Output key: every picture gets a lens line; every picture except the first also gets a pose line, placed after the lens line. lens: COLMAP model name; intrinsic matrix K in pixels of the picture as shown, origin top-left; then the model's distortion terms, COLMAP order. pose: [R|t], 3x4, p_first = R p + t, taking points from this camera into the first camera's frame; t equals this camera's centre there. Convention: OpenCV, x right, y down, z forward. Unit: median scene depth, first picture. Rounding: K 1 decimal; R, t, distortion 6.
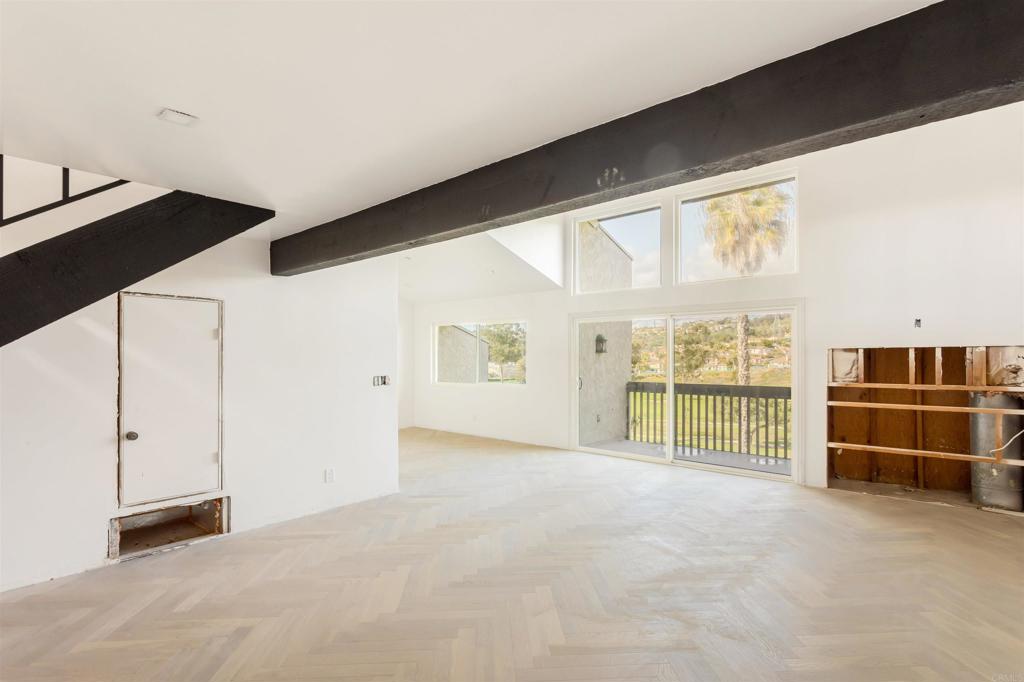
lens RADIAL K [[497.1, 0, 514.0], [0, 497.1, 350.5], [0, 0, 1]] dist [-0.000078, 0.001488]
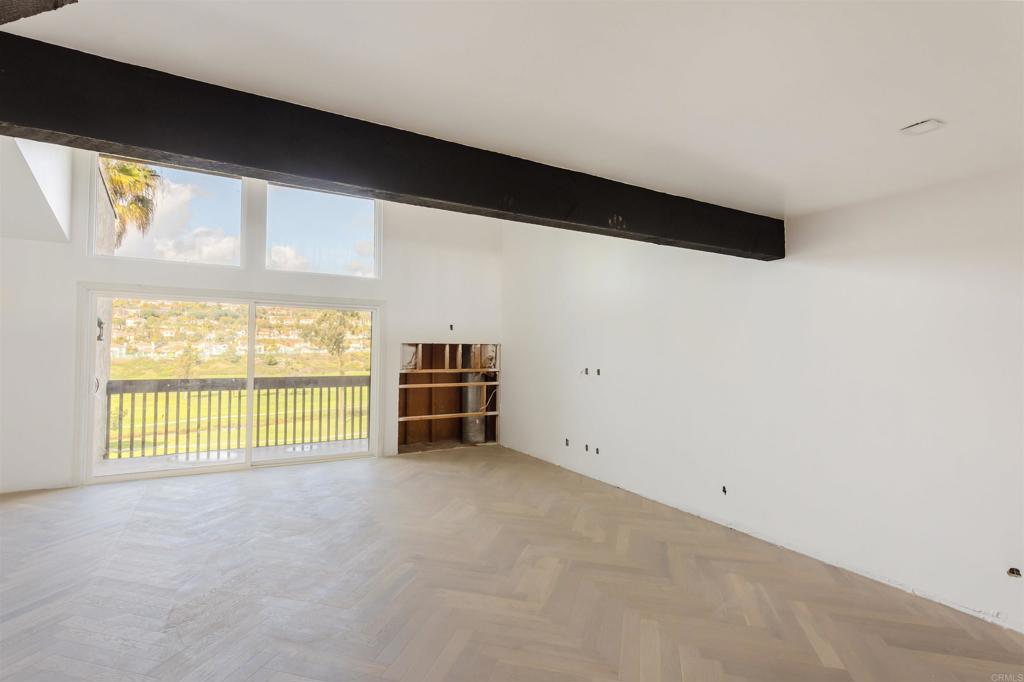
lens RADIAL K [[497.1, 0, 512.2], [0, 497.1, 342.0], [0, 0, 1]] dist [-0.000078, 0.001488]
pose [[0.323907, 0.020660, 0.945863, -0.468172], [-0.021853, 0.999658, -0.014352, 0.005206], [-0.945836, -0.016021, 0.324248, 0.325408]]
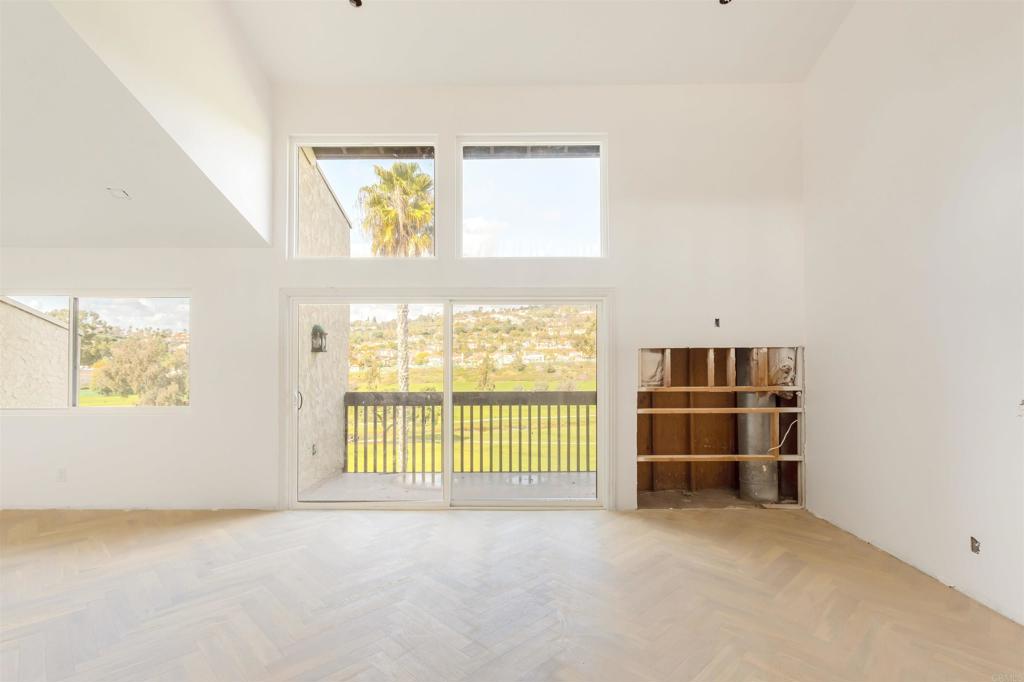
lens RADIAL K [[497.1, 0, 510.3], [0, 497.1, 350.5], [0, 0, 1]] dist [-0.000078, 0.001488]
pose [[0.759479, 0.008763, 0.650473, -0.104161], [-0.007096, 0.999961, -0.005187, 0.005914], [-0.650493, -0.000676, 0.759512, 0.485890]]
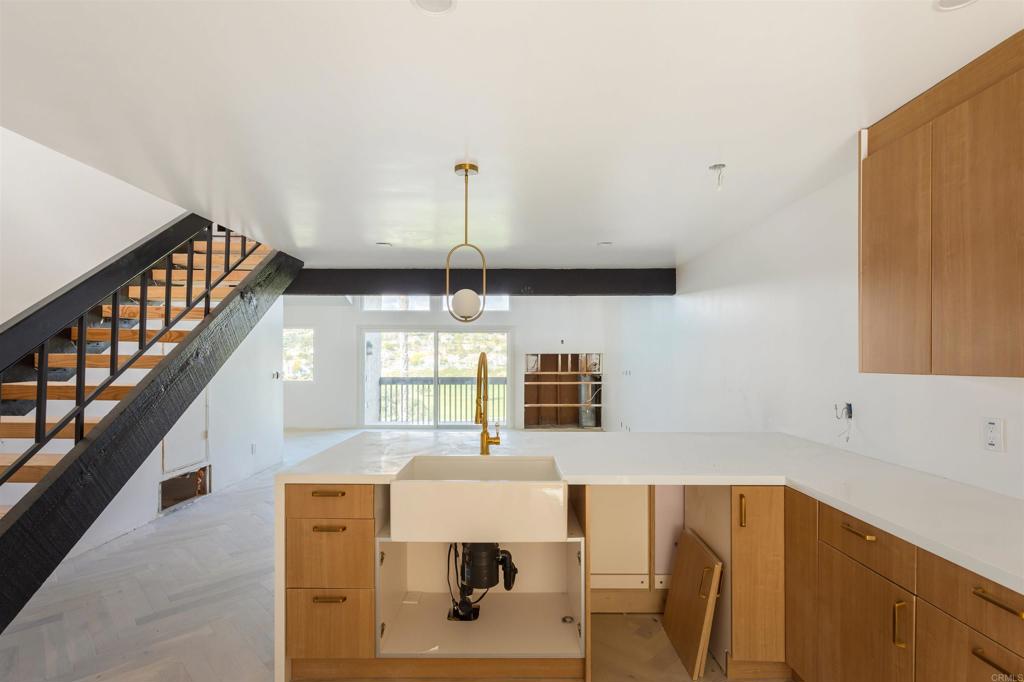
lens RADIAL K [[497.1, 0, 517.8], [0, 497.1, 349.3], [0, 0, 1]] dist [-0.000078, 0.001488]
pose [[0.743898, 0.014684, 0.668132, -0.635628], [-0.010556, 0.999892, -0.010223, -0.001657], [-0.668210, 0.000552, 0.743973, -0.368940]]
